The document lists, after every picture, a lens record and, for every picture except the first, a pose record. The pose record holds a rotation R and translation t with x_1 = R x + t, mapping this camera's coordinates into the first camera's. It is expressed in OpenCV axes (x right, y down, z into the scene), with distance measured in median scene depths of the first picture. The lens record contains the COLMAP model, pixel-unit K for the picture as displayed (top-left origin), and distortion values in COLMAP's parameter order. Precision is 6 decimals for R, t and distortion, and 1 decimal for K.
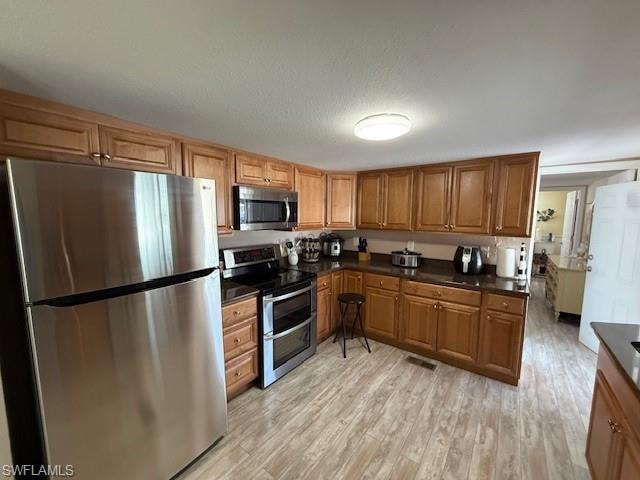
lens RADIAL K [[254.3, 0, 315.1], [0, 254.3, 242.7], [0, 0, 1]] dist [-0.012695, -0.000202]
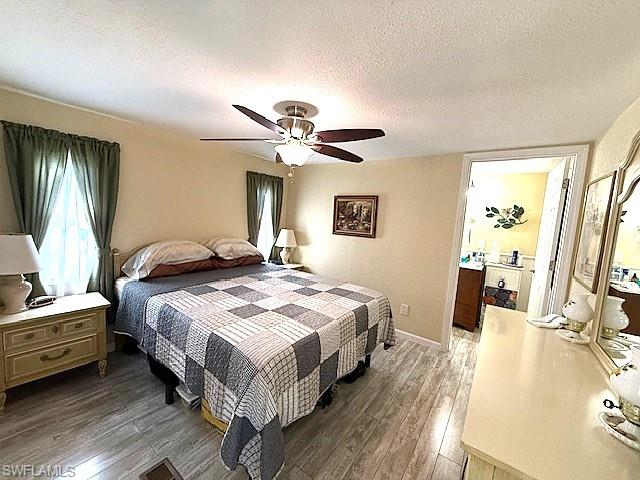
lens RADIAL K [[254.3, 0, 317.6], [0, 254.3, 240.4], [0, 0, 1]] dist [-0.012695, -0.000202]
pose [[0.997599, 0.060844, 0.033082, 0.499389], [-0.060313, 0.998038, -0.016804, -0.025210], [-0.034039, 0.014769, 0.999311, 0.479479]]
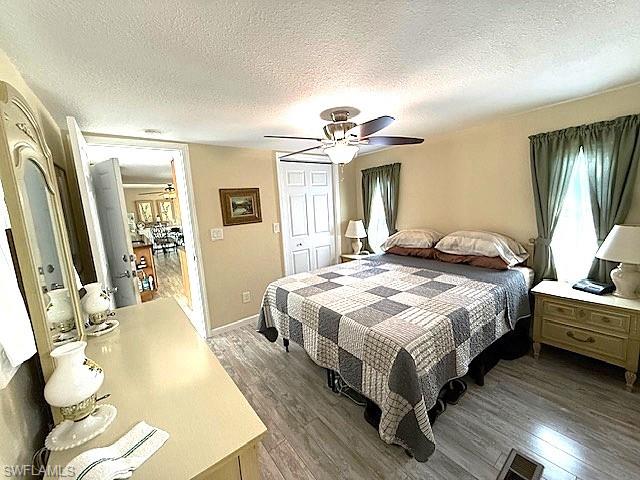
lens RADIAL K [[254.3, 0, 333.0], [0, 254.3, 238.7], [0, 0, 1]] dist [-0.012695, -0.000202]
pose [[-0.210559, 0.153535, -0.965449, 0.782031], [-0.048879, 0.984701, 0.167257, -0.069311], [0.976358, 0.082408, -0.199833, 0.798253]]
